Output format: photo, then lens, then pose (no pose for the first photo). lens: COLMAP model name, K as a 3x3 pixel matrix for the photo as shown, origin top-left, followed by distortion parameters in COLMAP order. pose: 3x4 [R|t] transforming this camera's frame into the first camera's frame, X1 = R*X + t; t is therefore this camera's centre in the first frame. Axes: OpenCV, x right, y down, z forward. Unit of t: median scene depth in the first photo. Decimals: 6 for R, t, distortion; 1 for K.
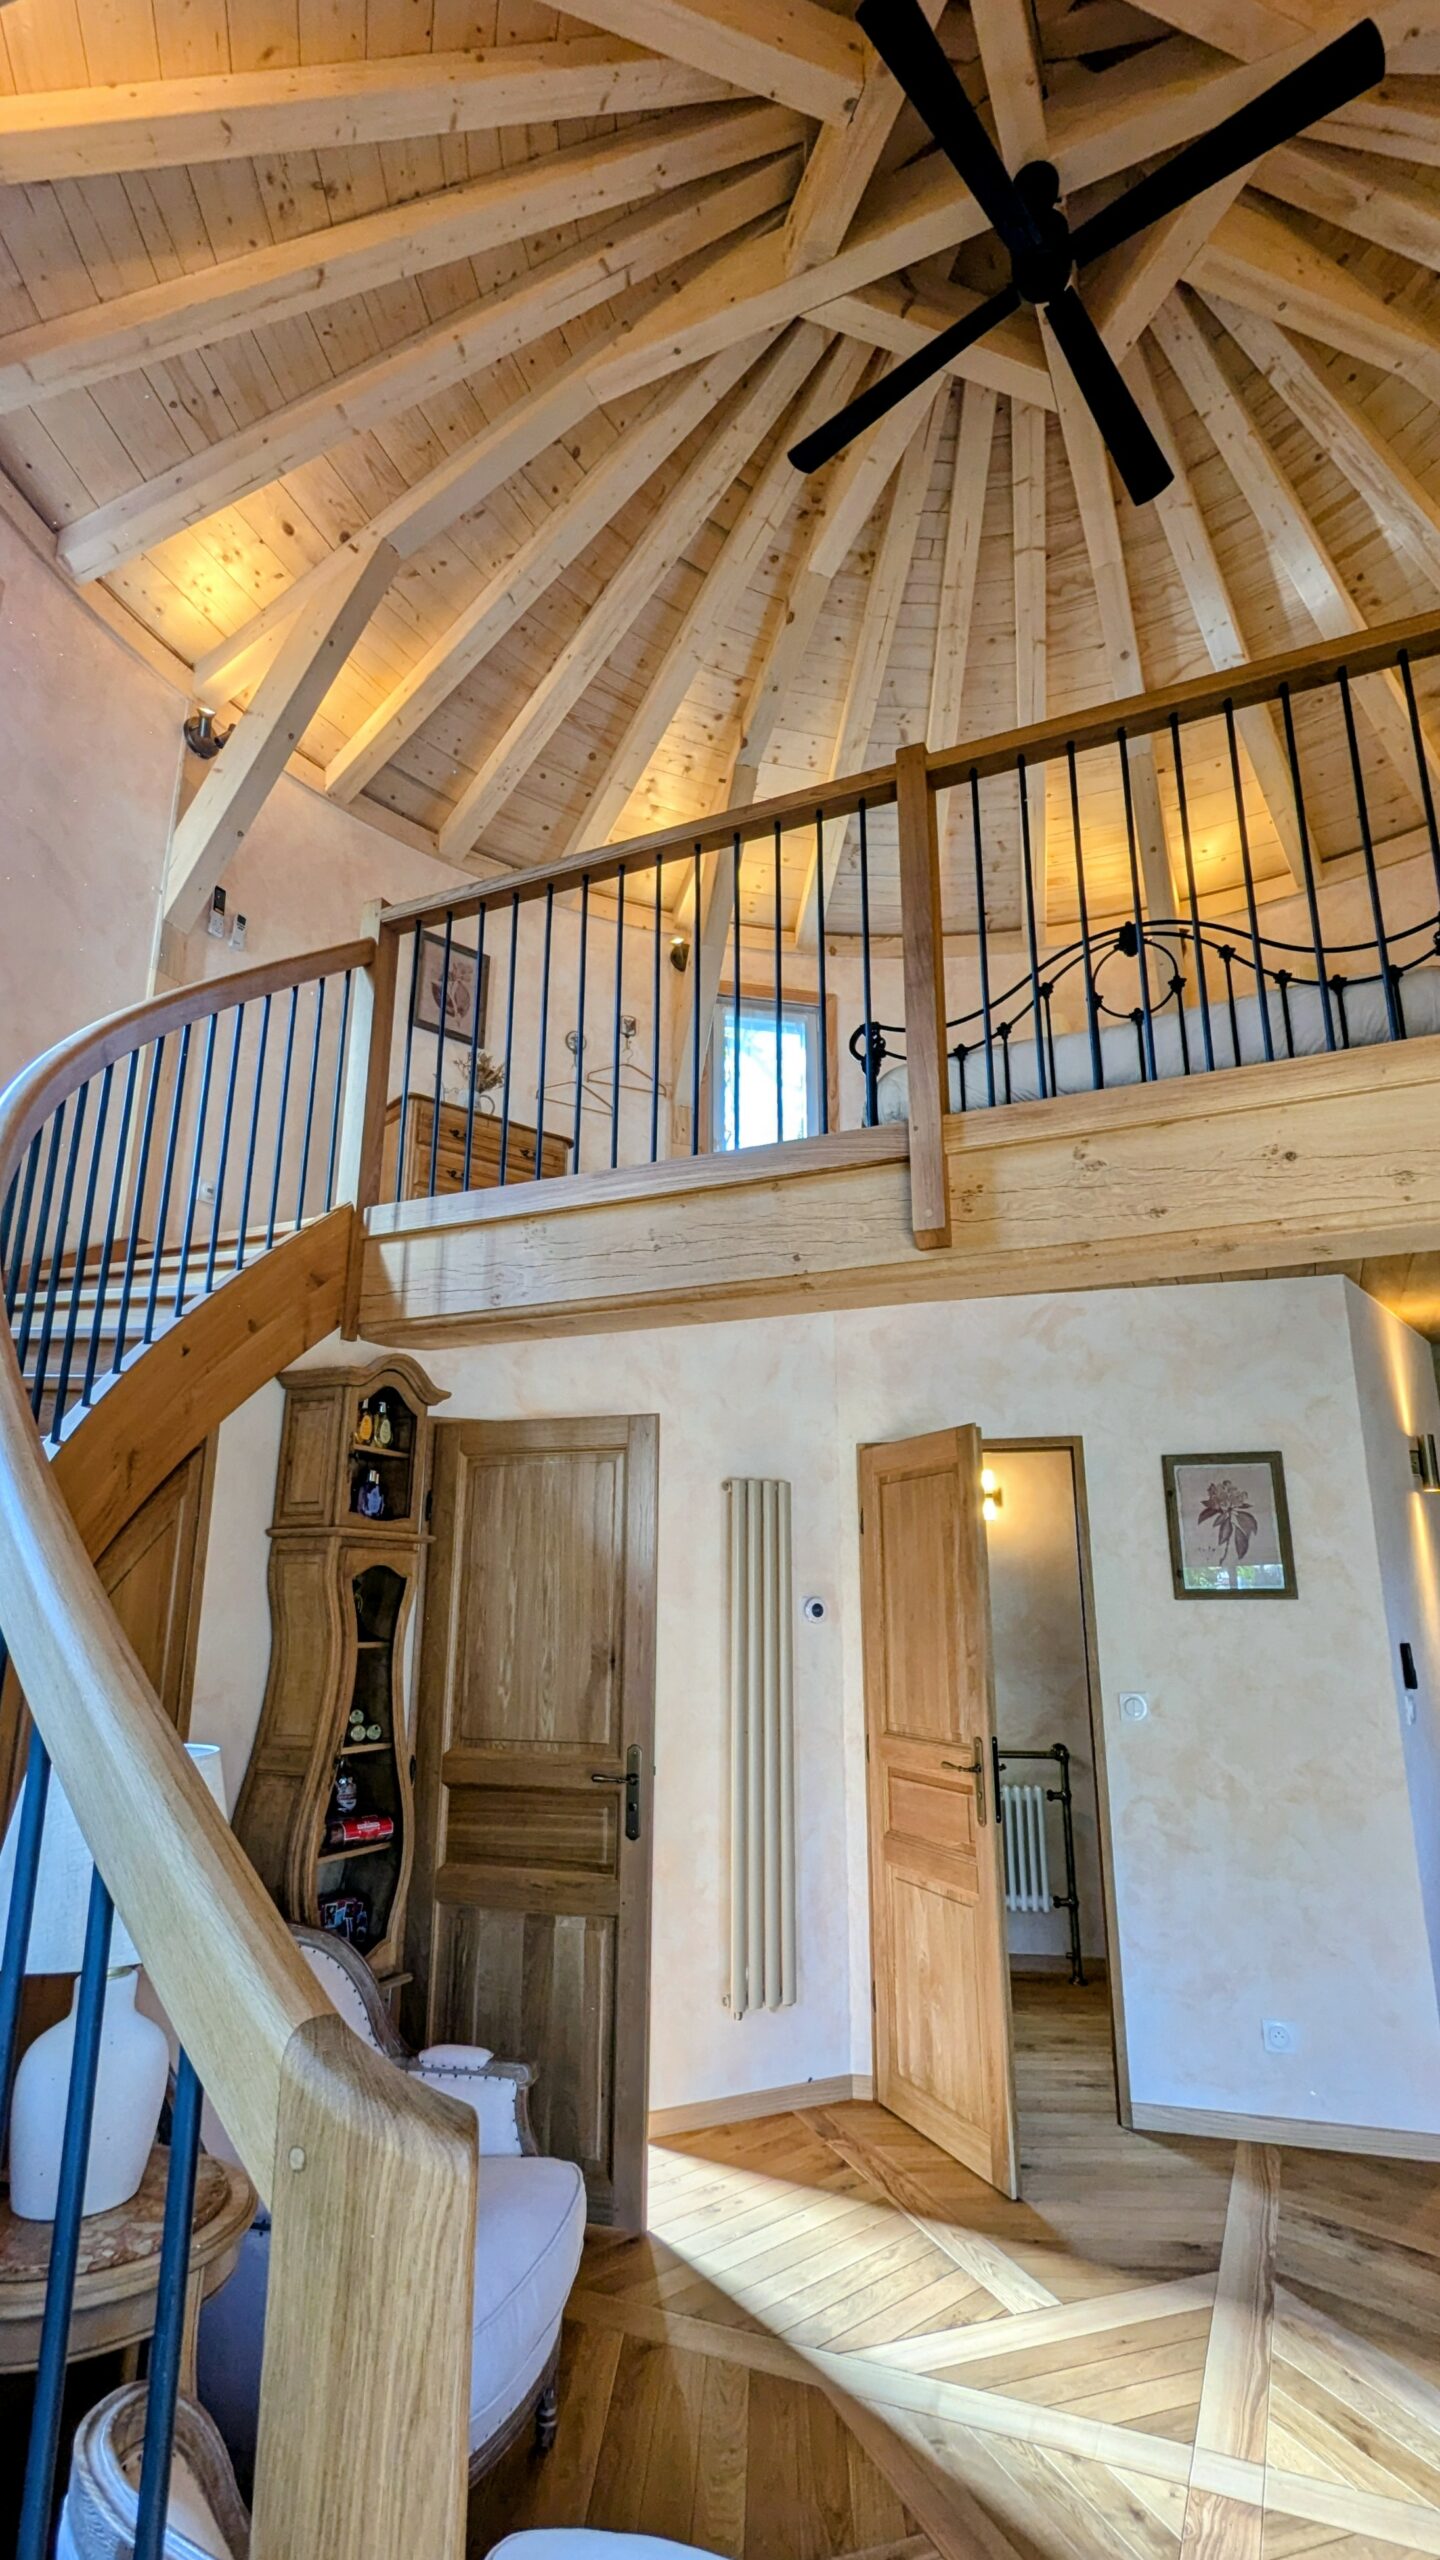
lens RADIAL K [[1228.3, 0, 728.9], [0, 1228.3, 1277.1], [0, 0, 1]] dist [-0.000252, -0.000389]
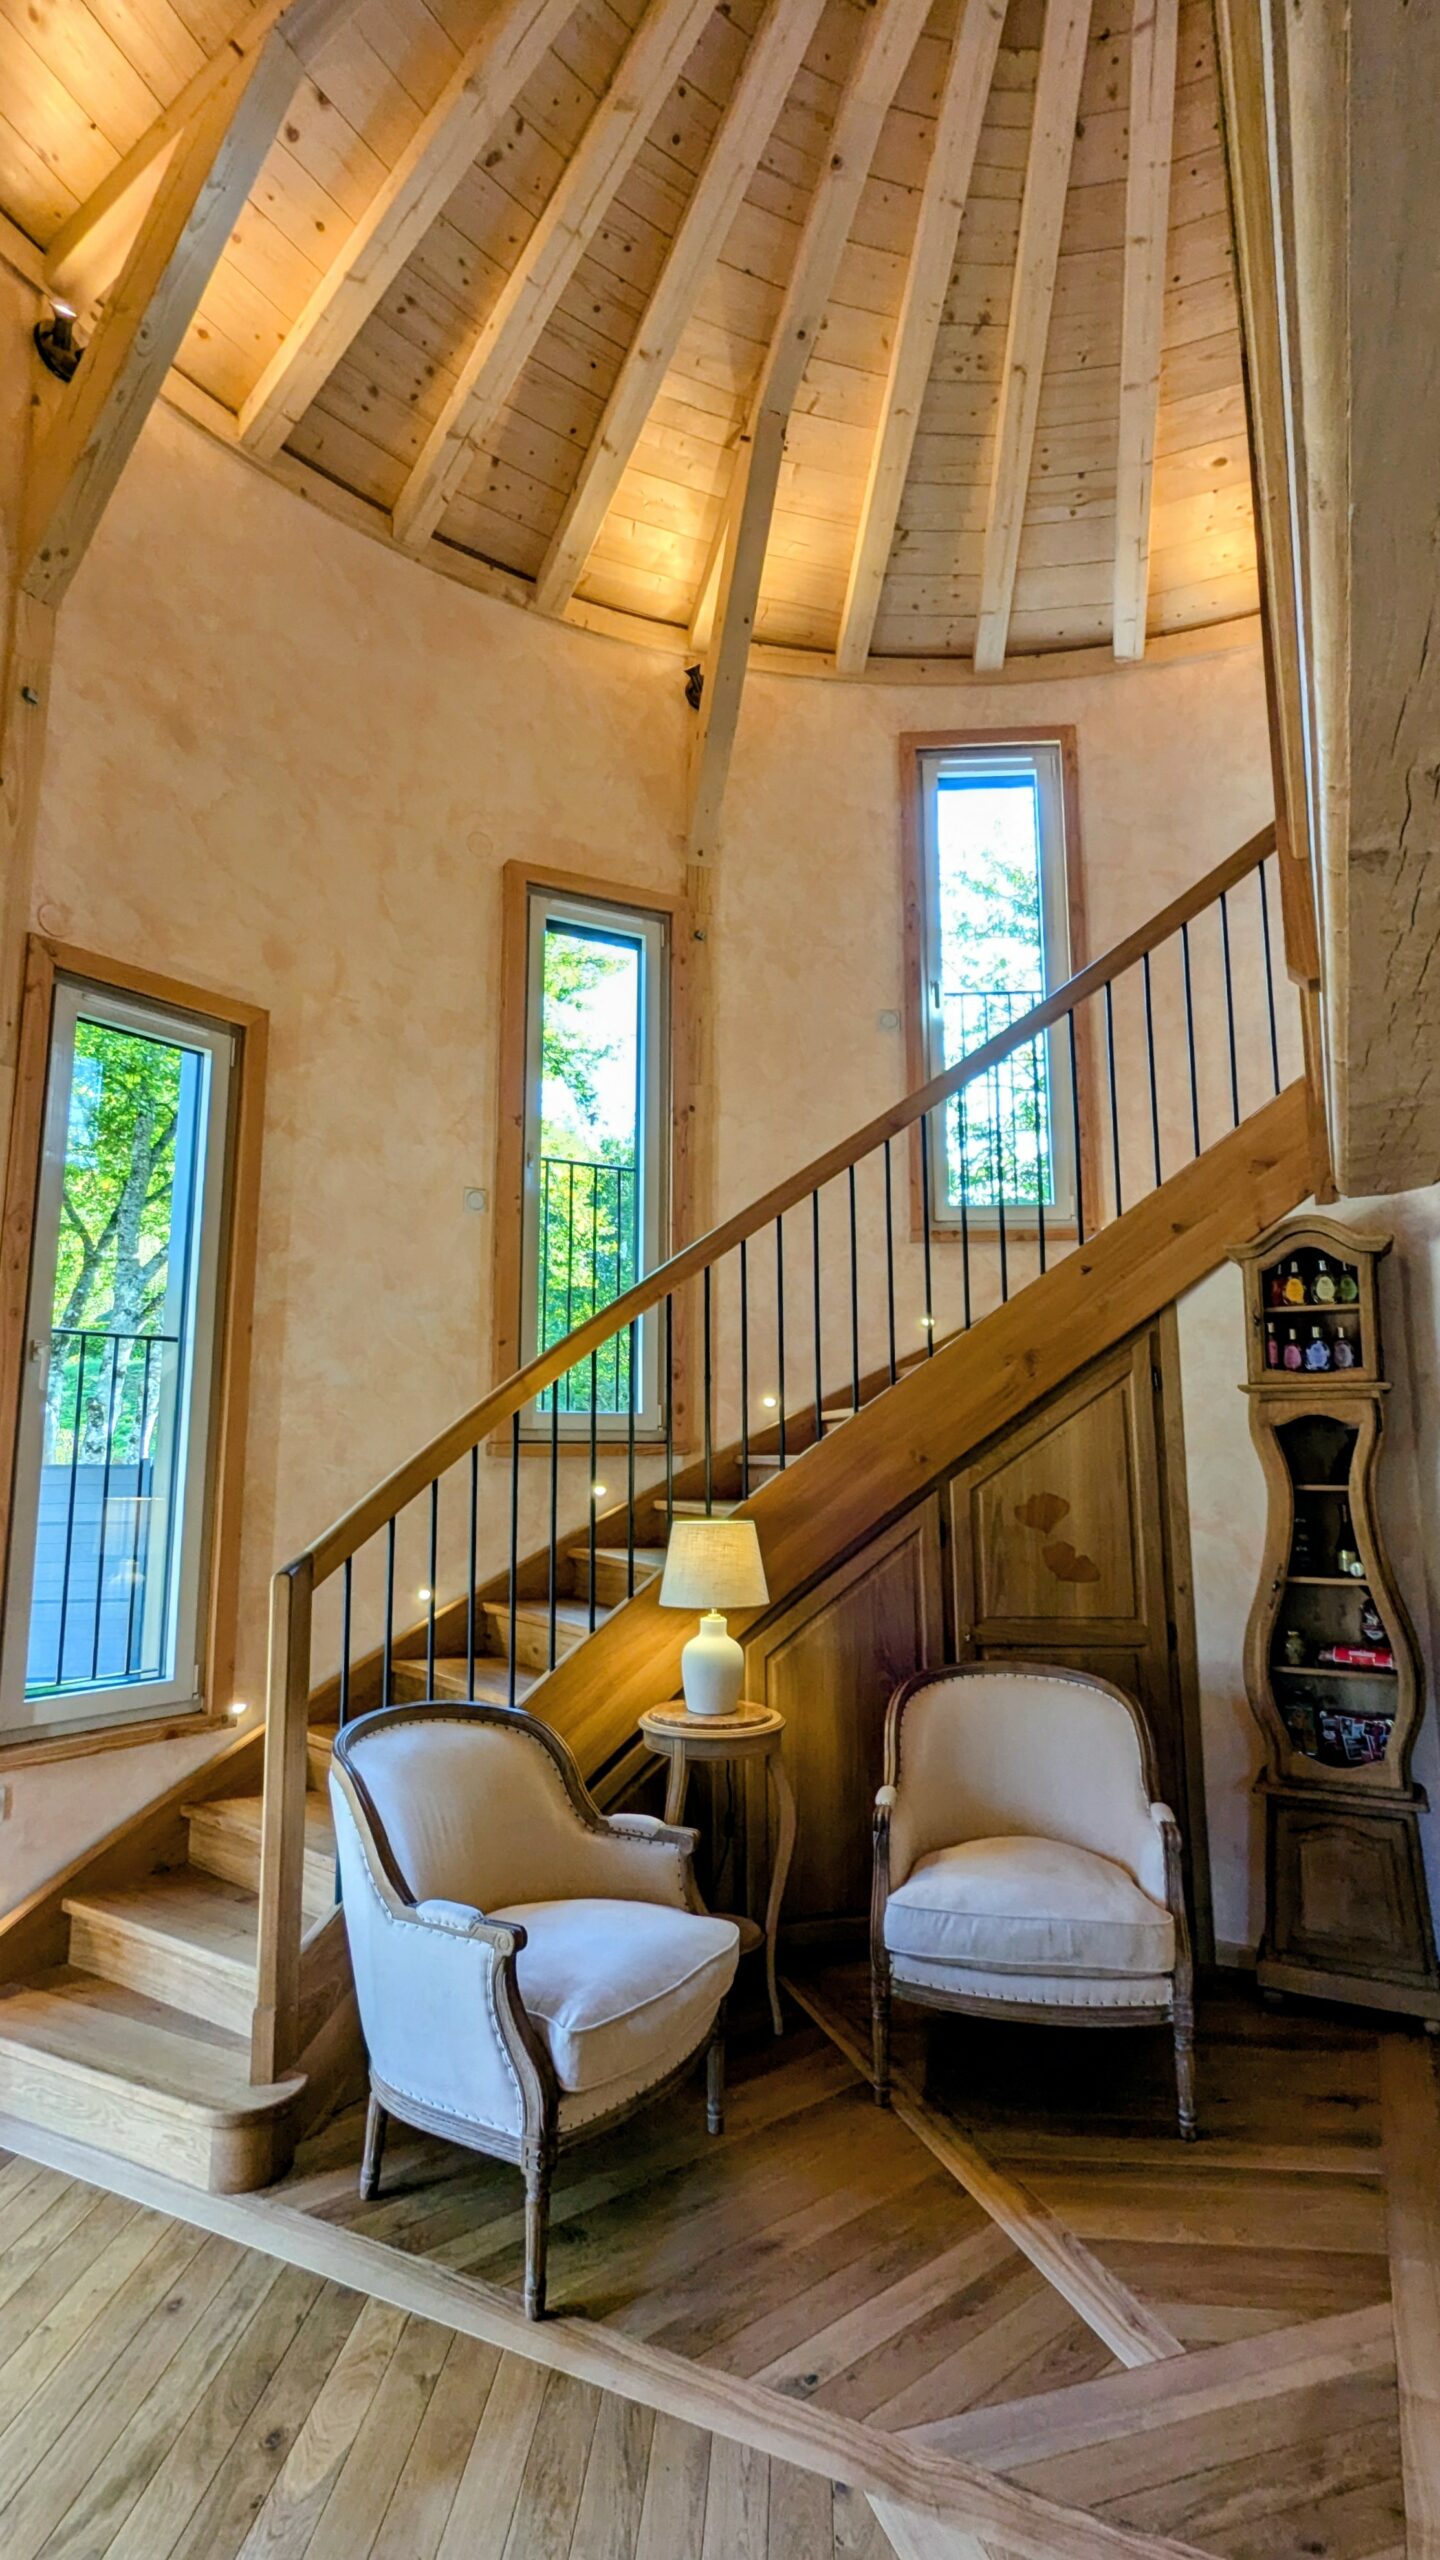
lens RADIAL K [[1228.3, 0, 728.9], [0, 1228.3, 1277.1], [0, 0, 1]] dist [-0.000252, -0.000389]
pose [[-0.018794, -0.155257, -0.987695, 0.740385], [0.259193, 0.953341, -0.154789, 0.144678], [0.965643, -0.258913, 0.022324, 0.484843]]
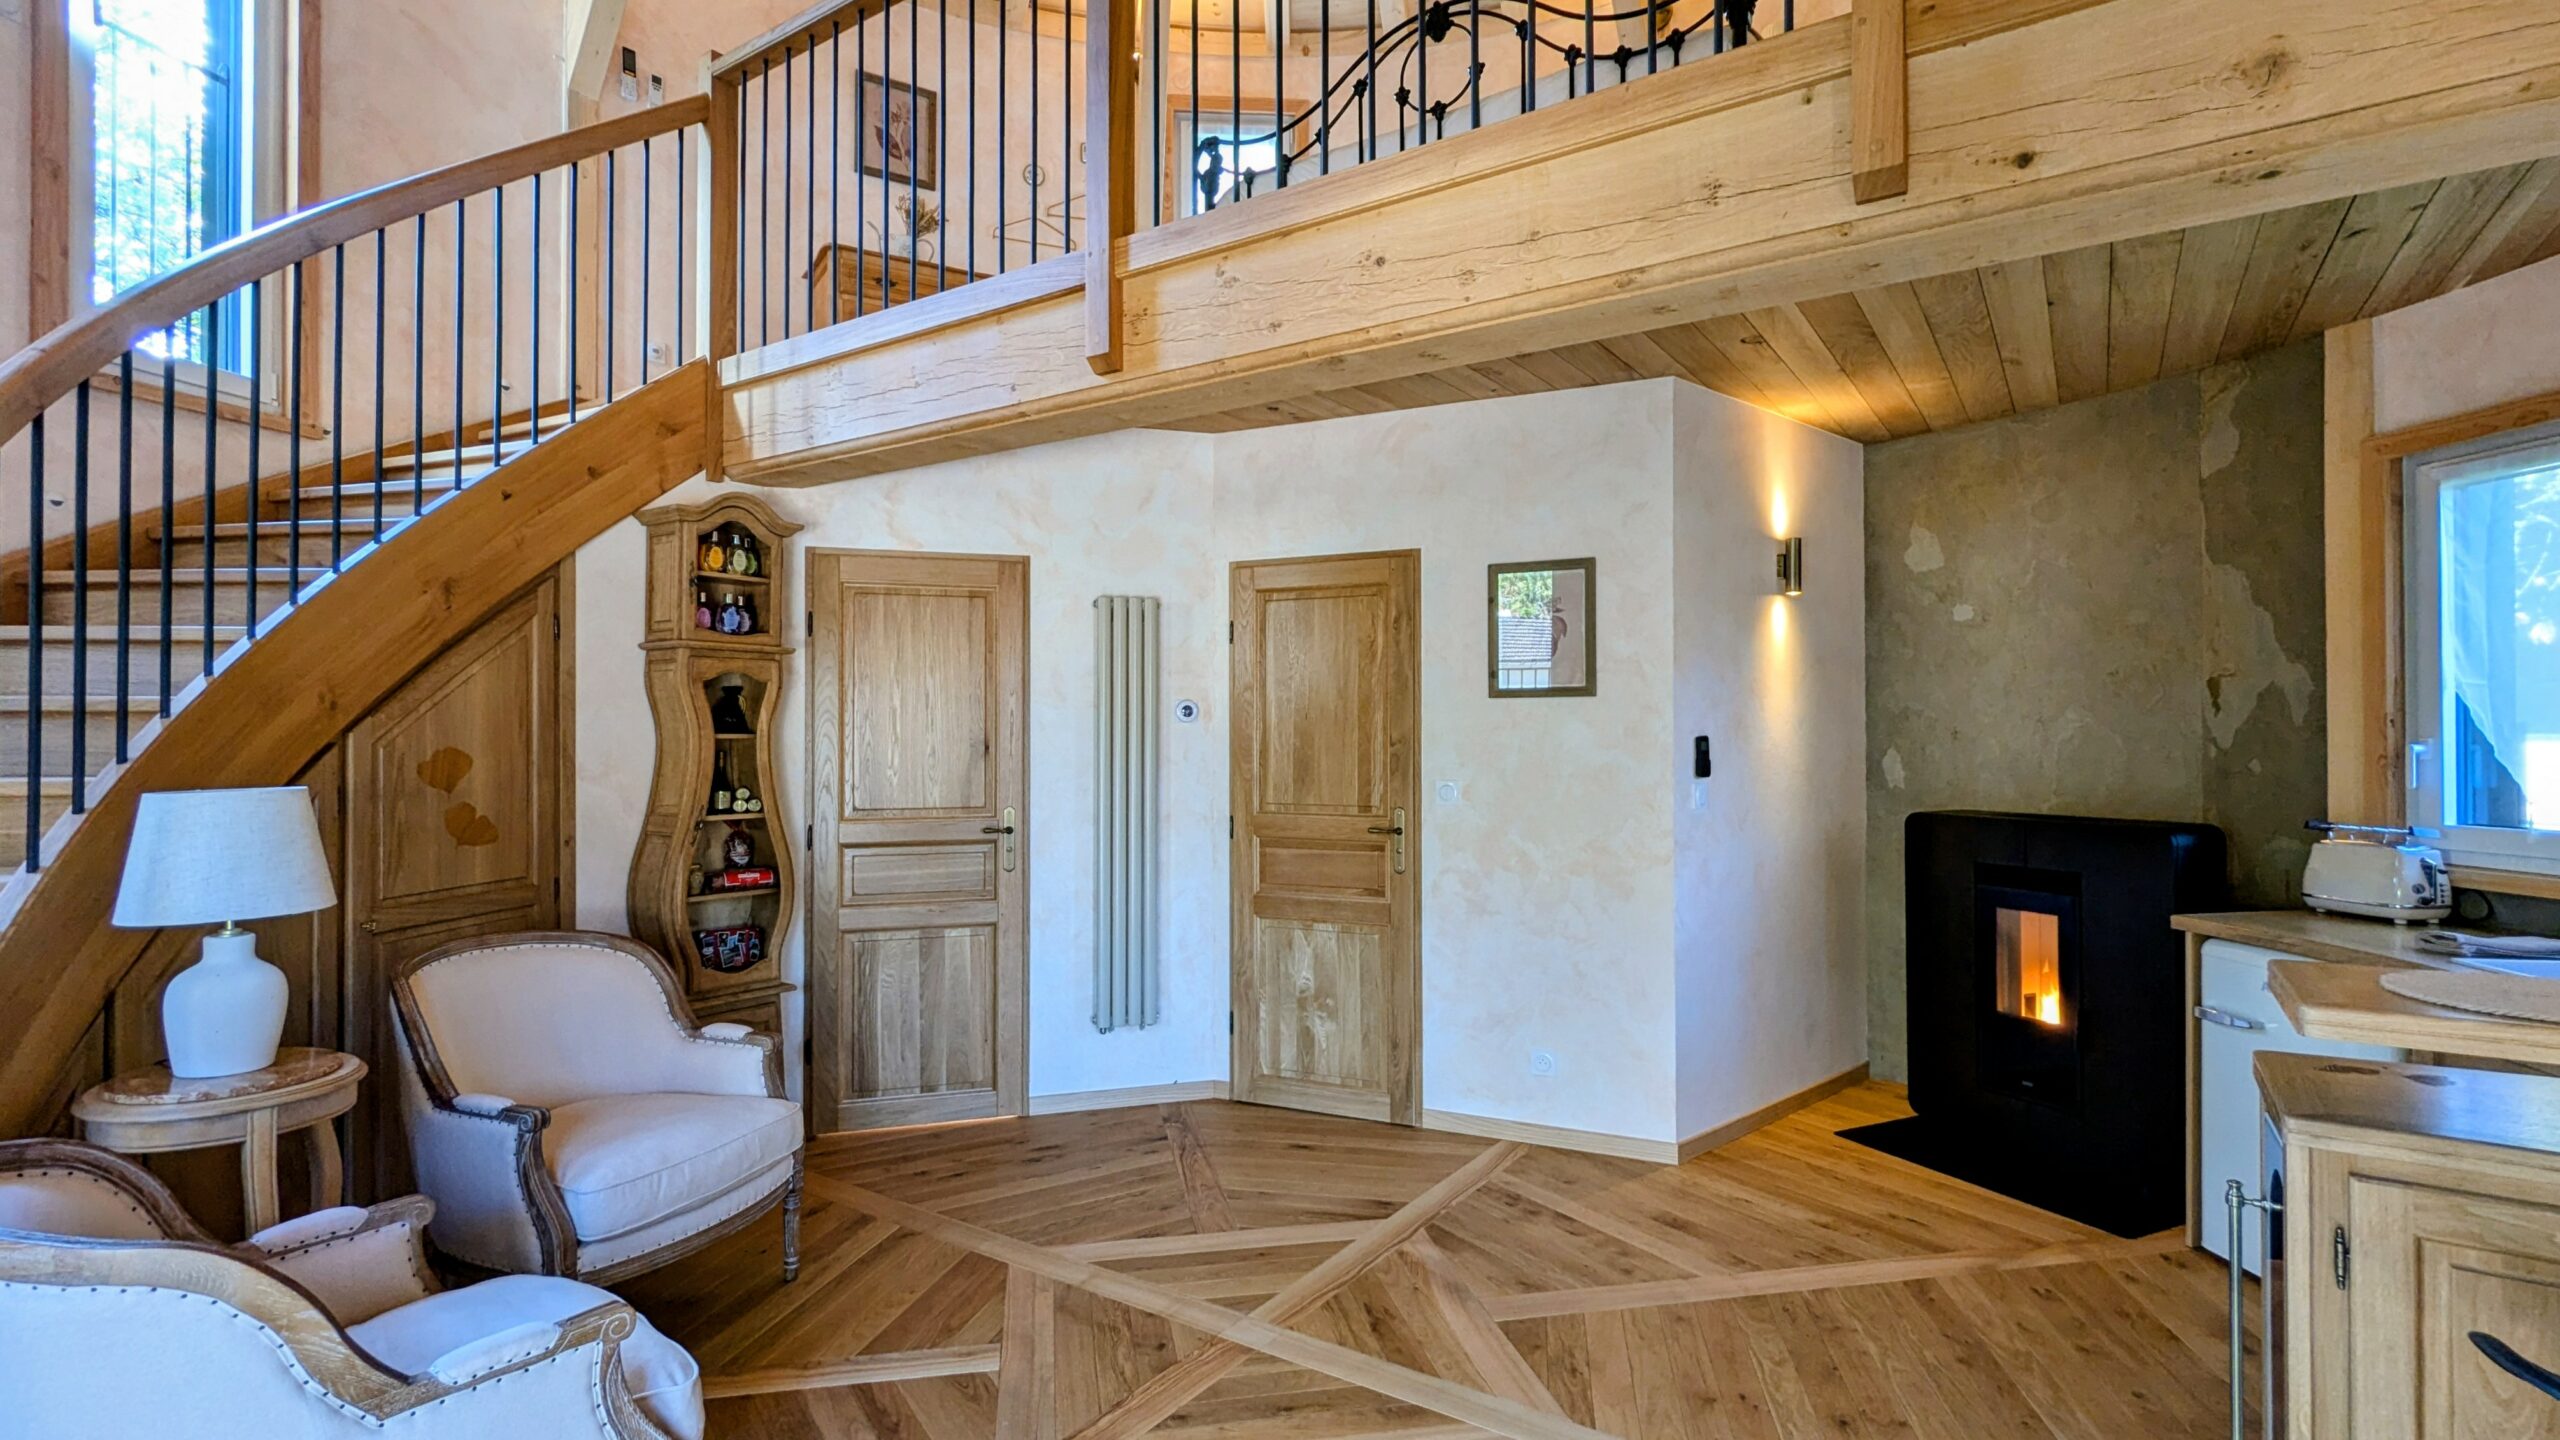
lens RADIAL K [[1196.3, 0, 1285.2], [0, 1196.3, 709.7], [0, 0, 1]] dist [0.009676, -0.017732]
pose [[0.986698, -0.007172, -0.162407, 0.403344], [0.046619, 0.969550, 0.240415, 0.014220], [0.155737, -0.244788, 0.956987, -0.035823]]
